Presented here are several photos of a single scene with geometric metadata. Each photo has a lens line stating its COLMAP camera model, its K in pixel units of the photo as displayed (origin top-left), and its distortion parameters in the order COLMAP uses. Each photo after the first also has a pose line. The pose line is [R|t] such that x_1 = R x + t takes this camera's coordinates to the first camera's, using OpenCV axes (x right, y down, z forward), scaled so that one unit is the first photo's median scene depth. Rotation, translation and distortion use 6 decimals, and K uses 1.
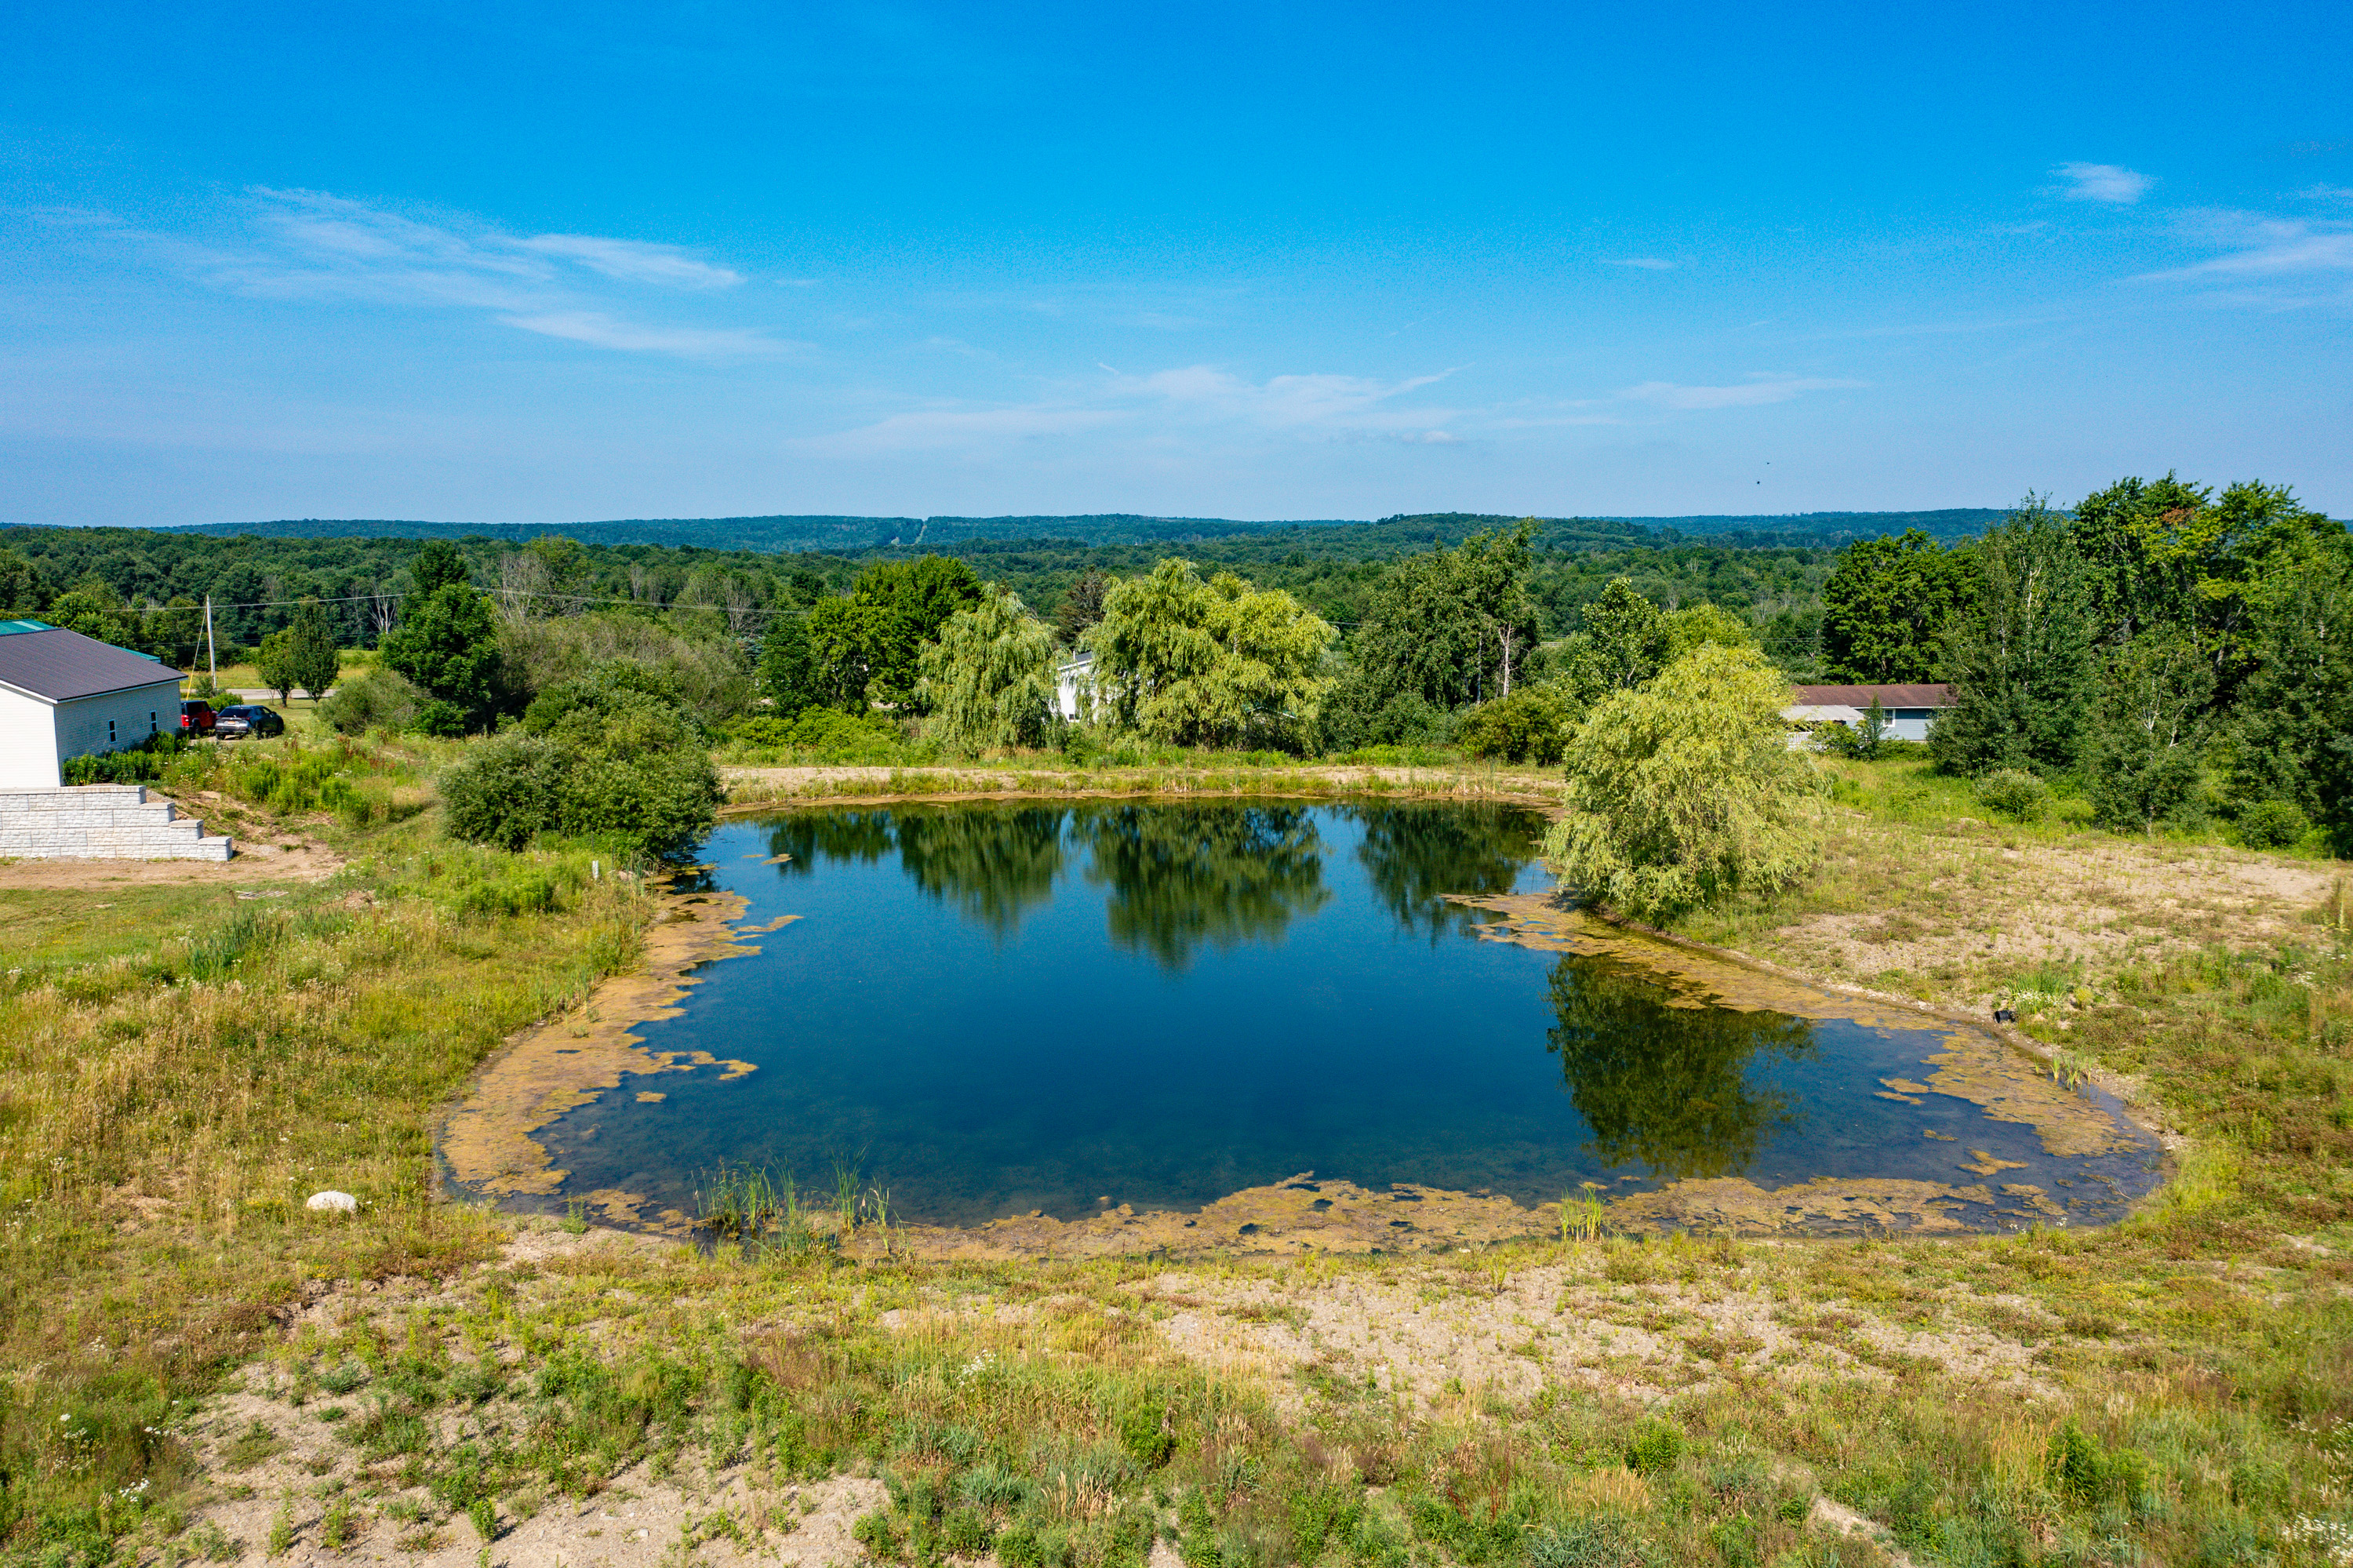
lens RADIAL K [[1852.8, 0, 1196.1], [0, 1852.8, 790.0], [0, 0, 1]] dist [-0.031255, 0.000163]
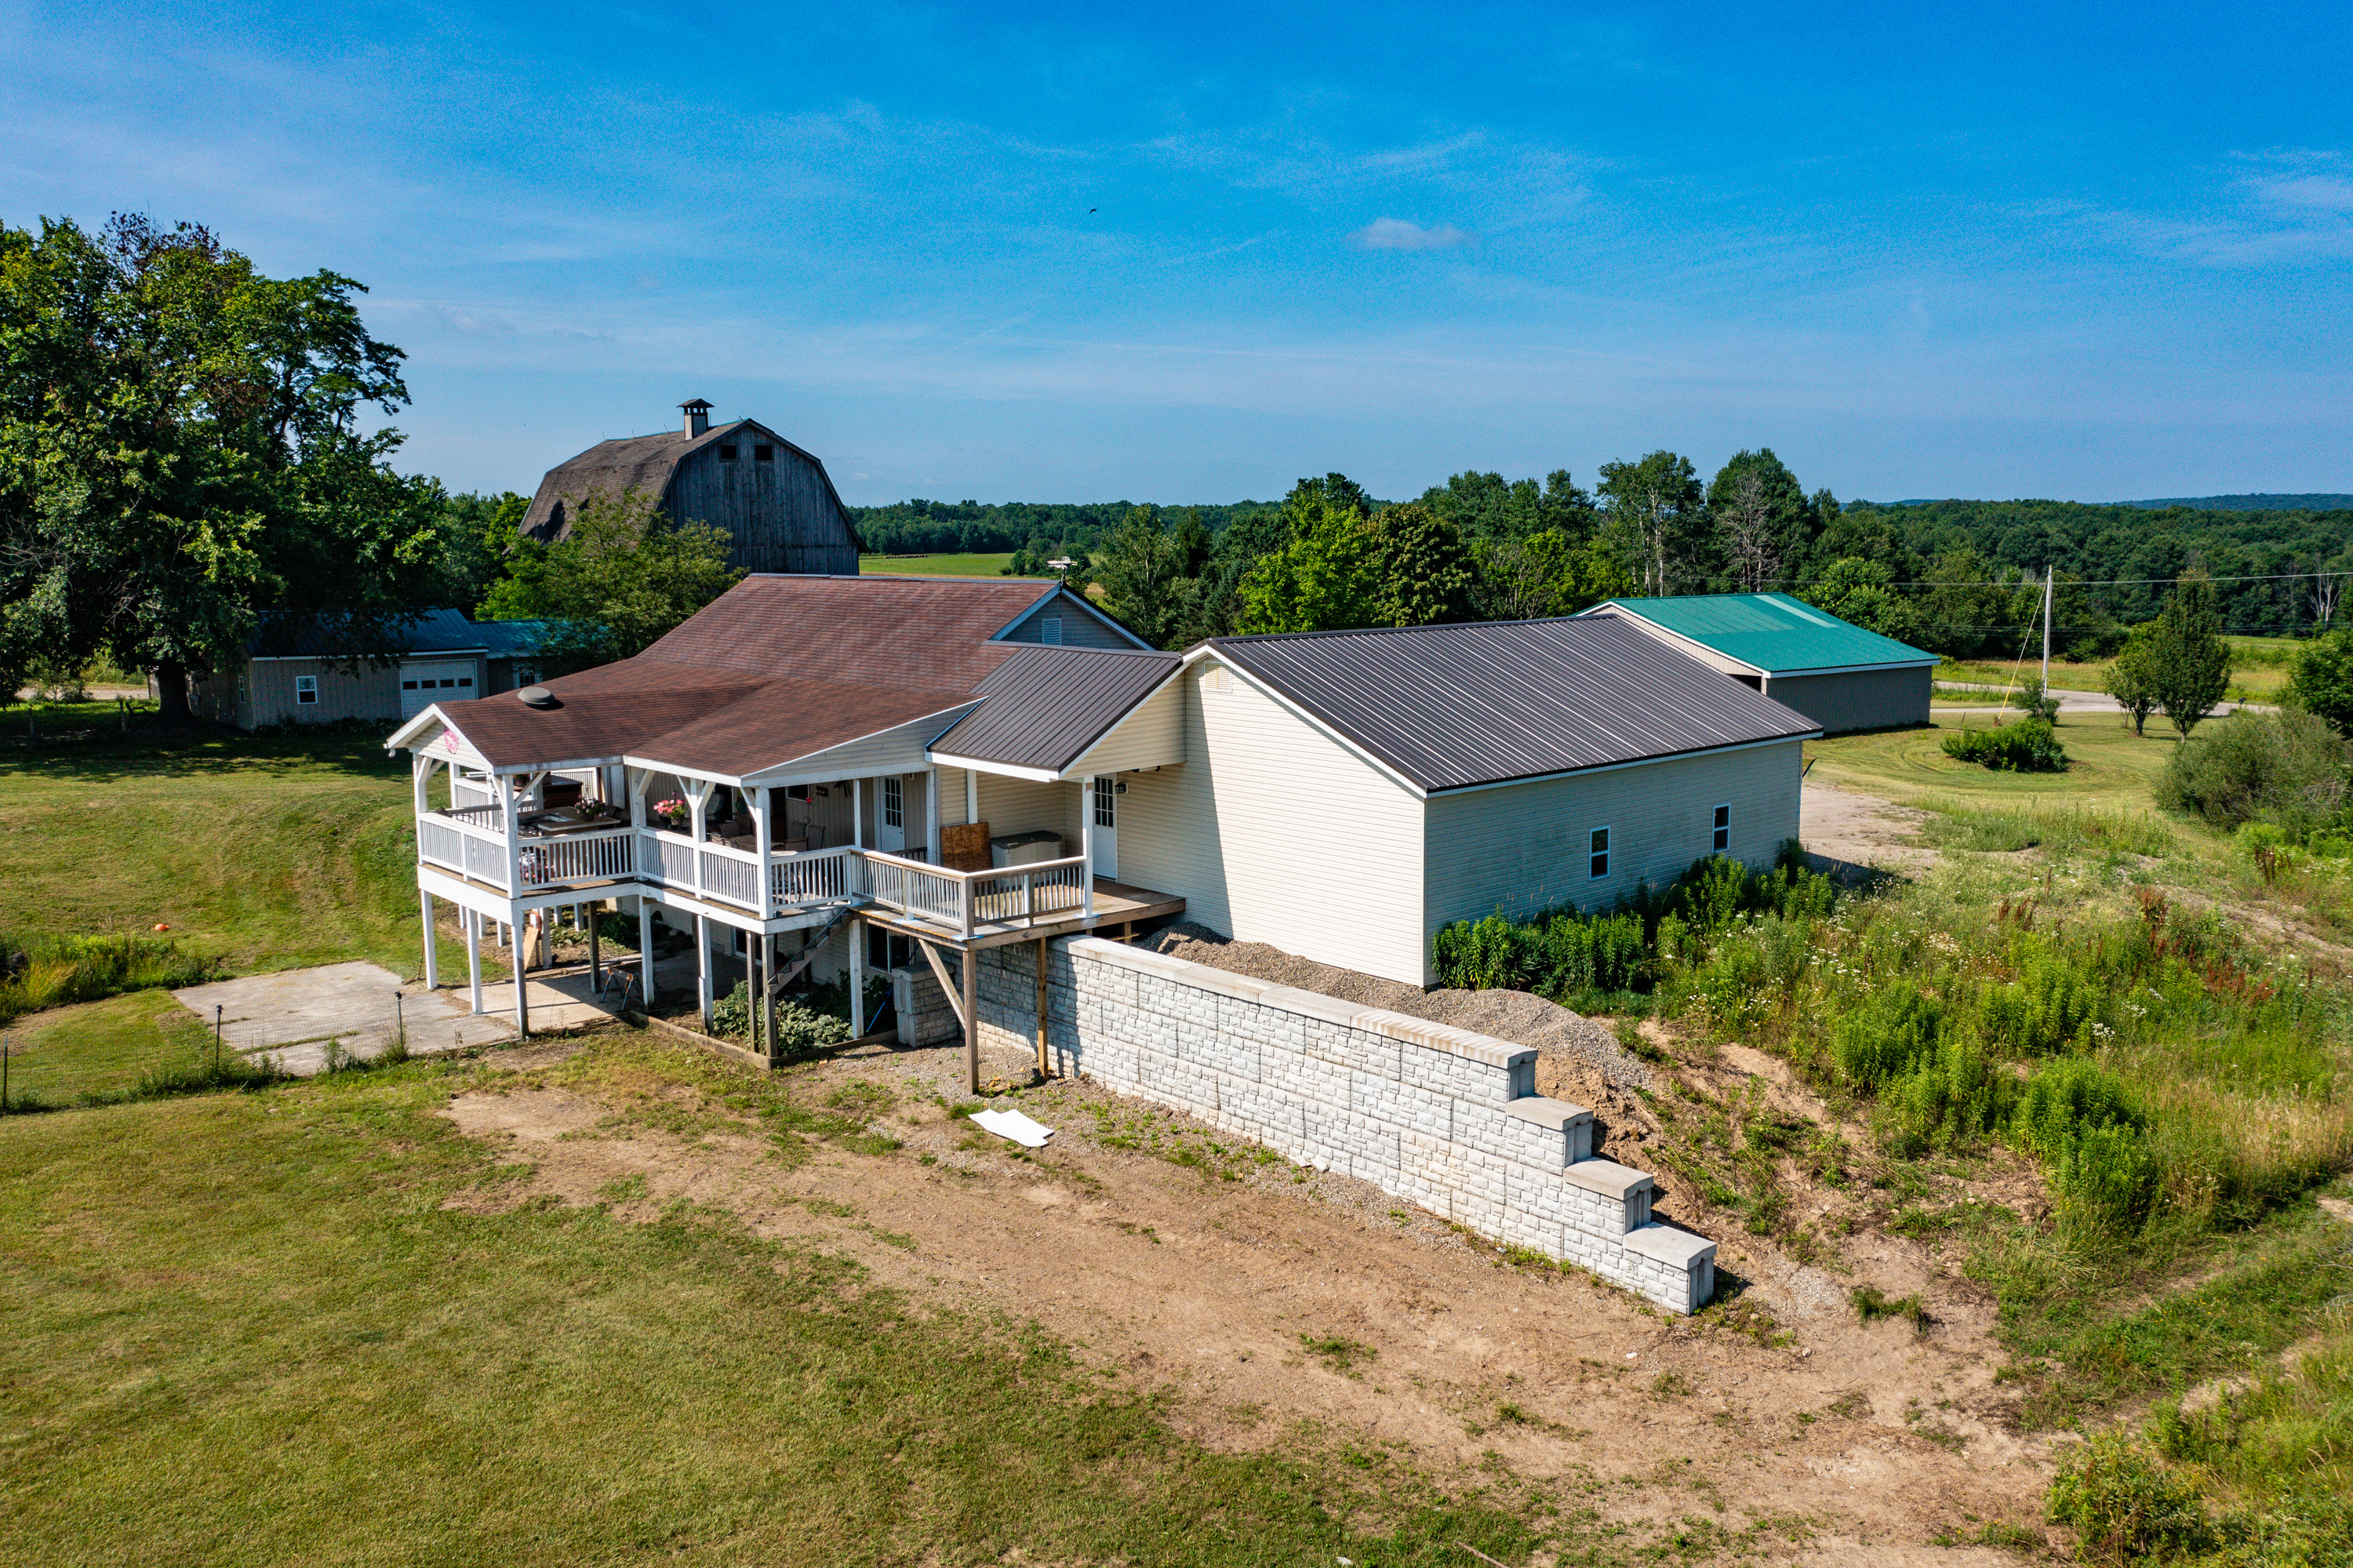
lens RADIAL K [[1852.8, 0, 1202.3], [0, 1852.8, 648.7], [0, 0, 1]] dist [-0.031255, 0.000163]
pose [[0.567577, 0.053079, -0.821608, -0.047369], [-0.105571, 0.994374, -0.008689, -0.011492], [0.816524, 0.091669, 0.569987, 0.112314]]
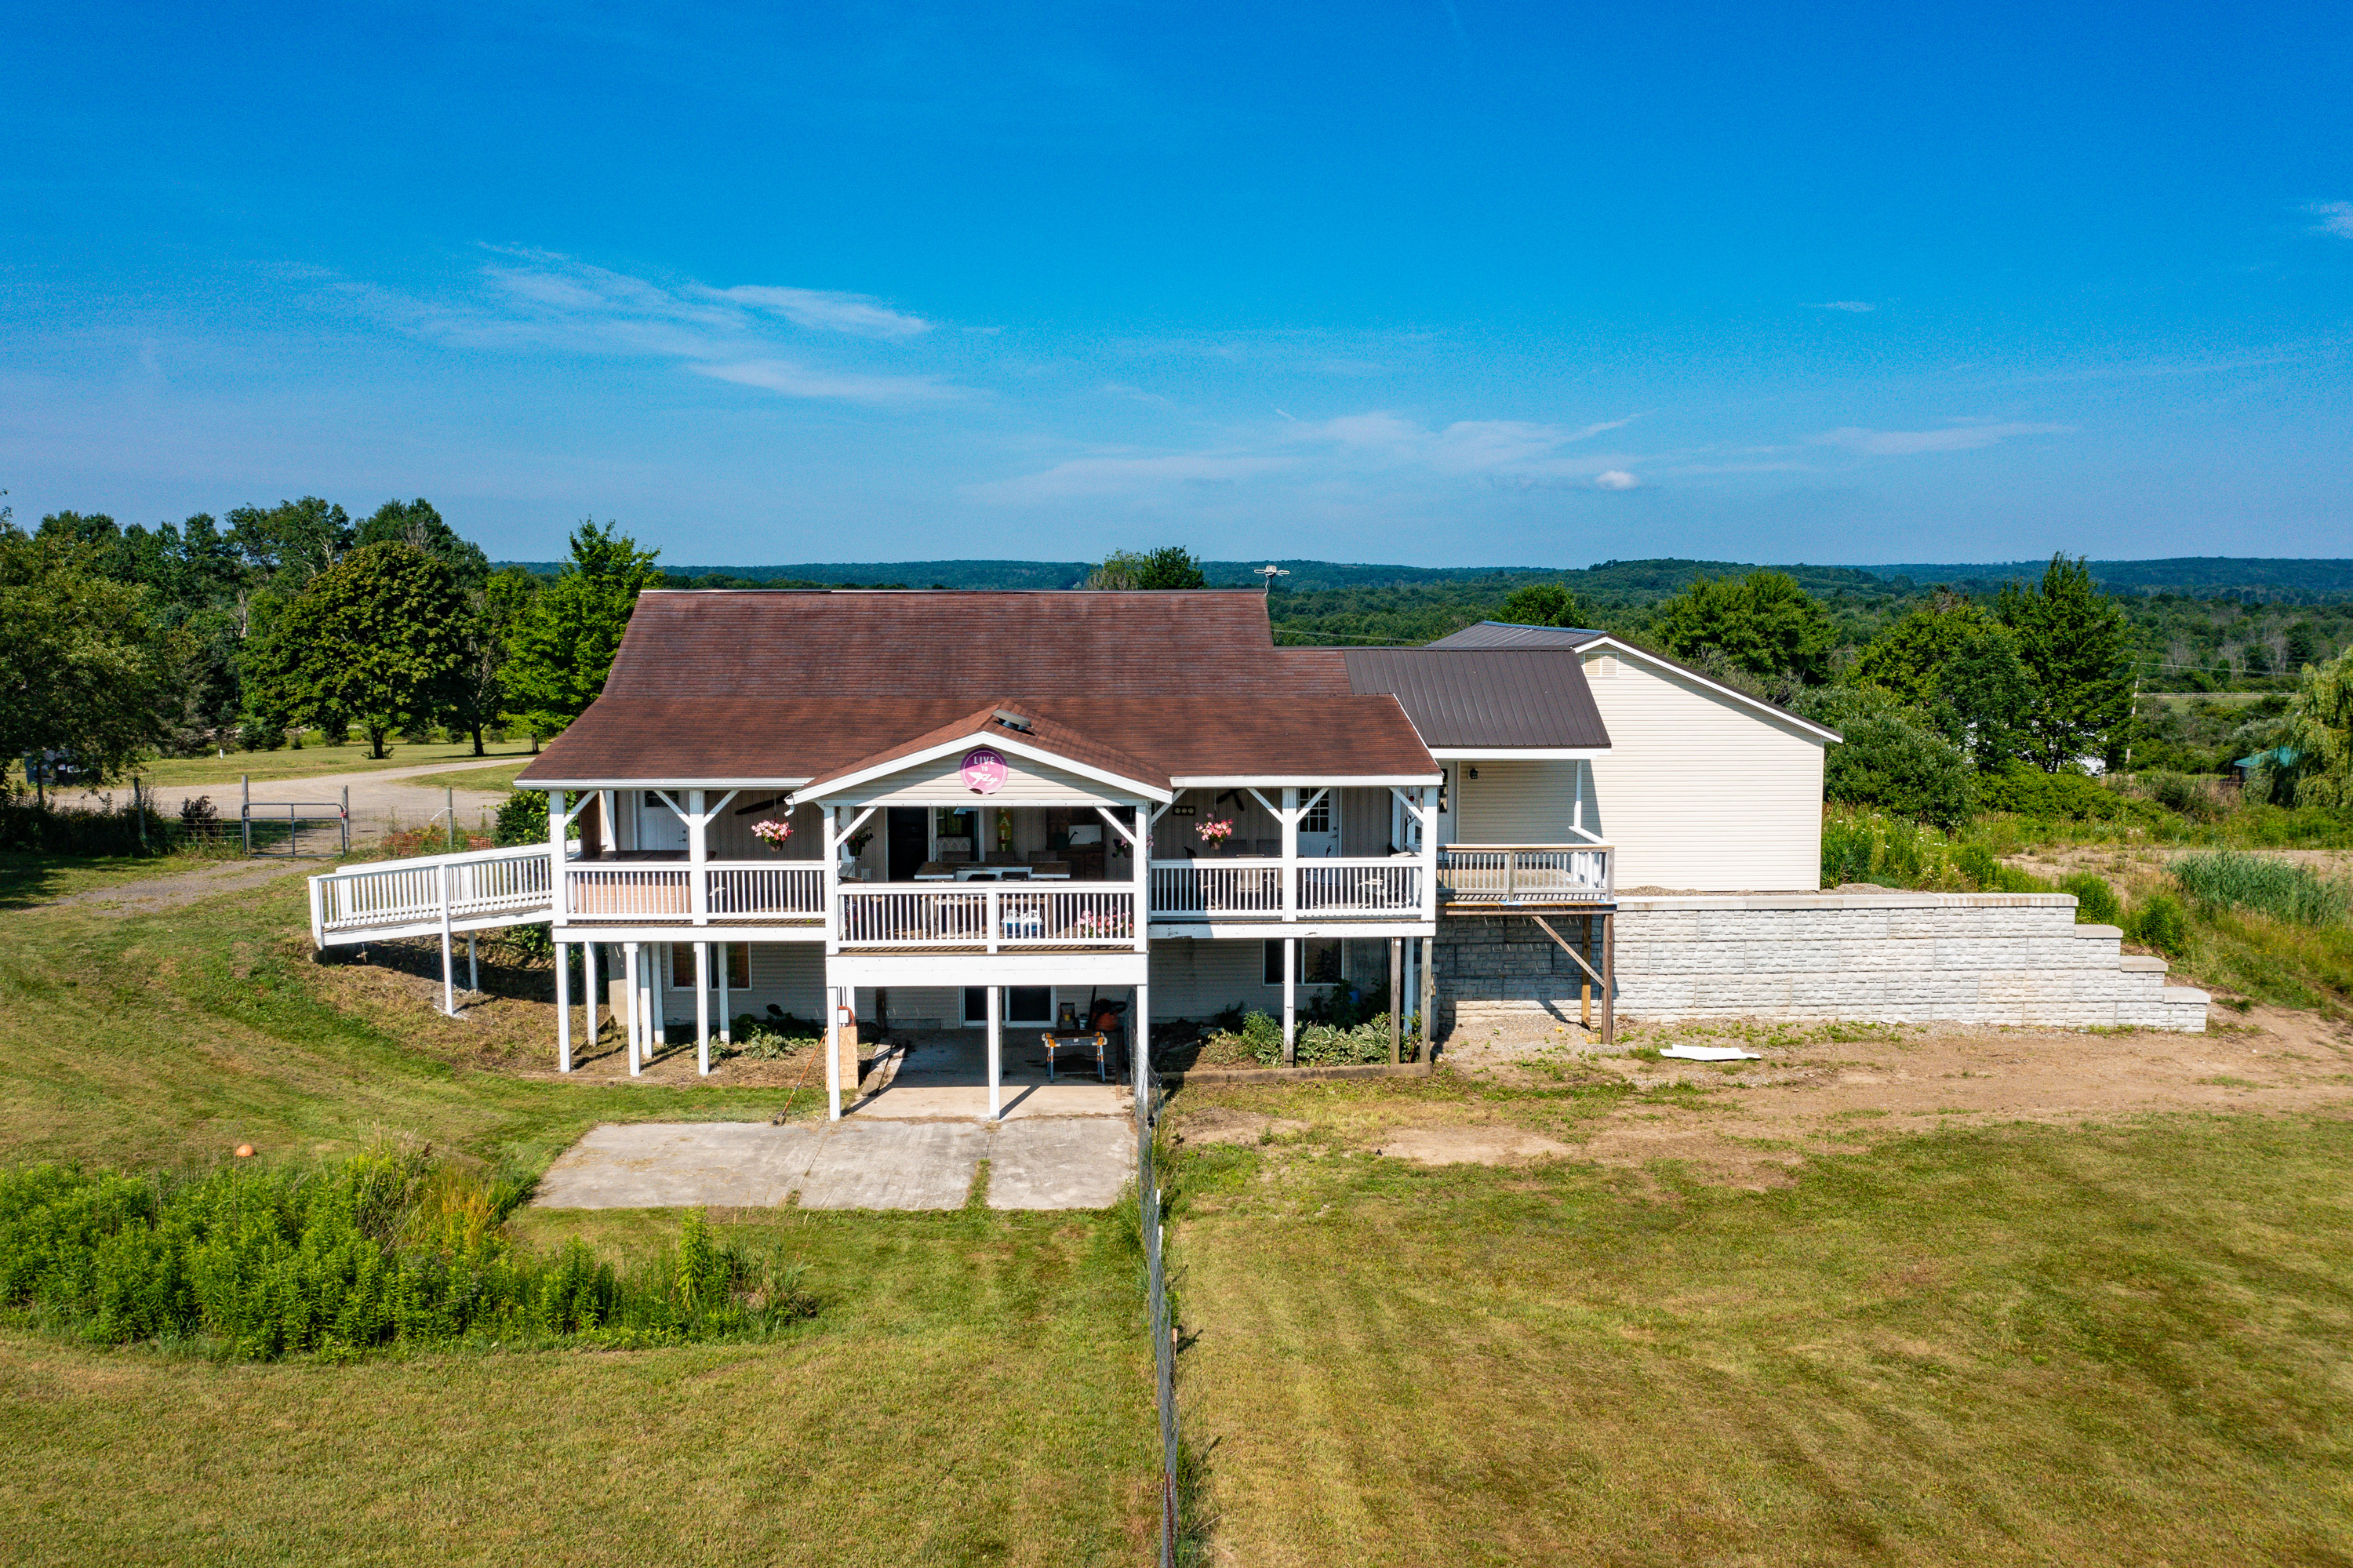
lens RADIAL K [[1852.8, 0, 1151.8], [0, 1852.8, 750.3], [0, 0, 1]] dist [-0.031255, 0.000163]
pose [[0.995992, 0.011807, -0.088657, -0.124538], [-0.016037, 0.998759, -0.047151, -0.002296], [0.087991, 0.048384, 0.994946, 0.066353]]
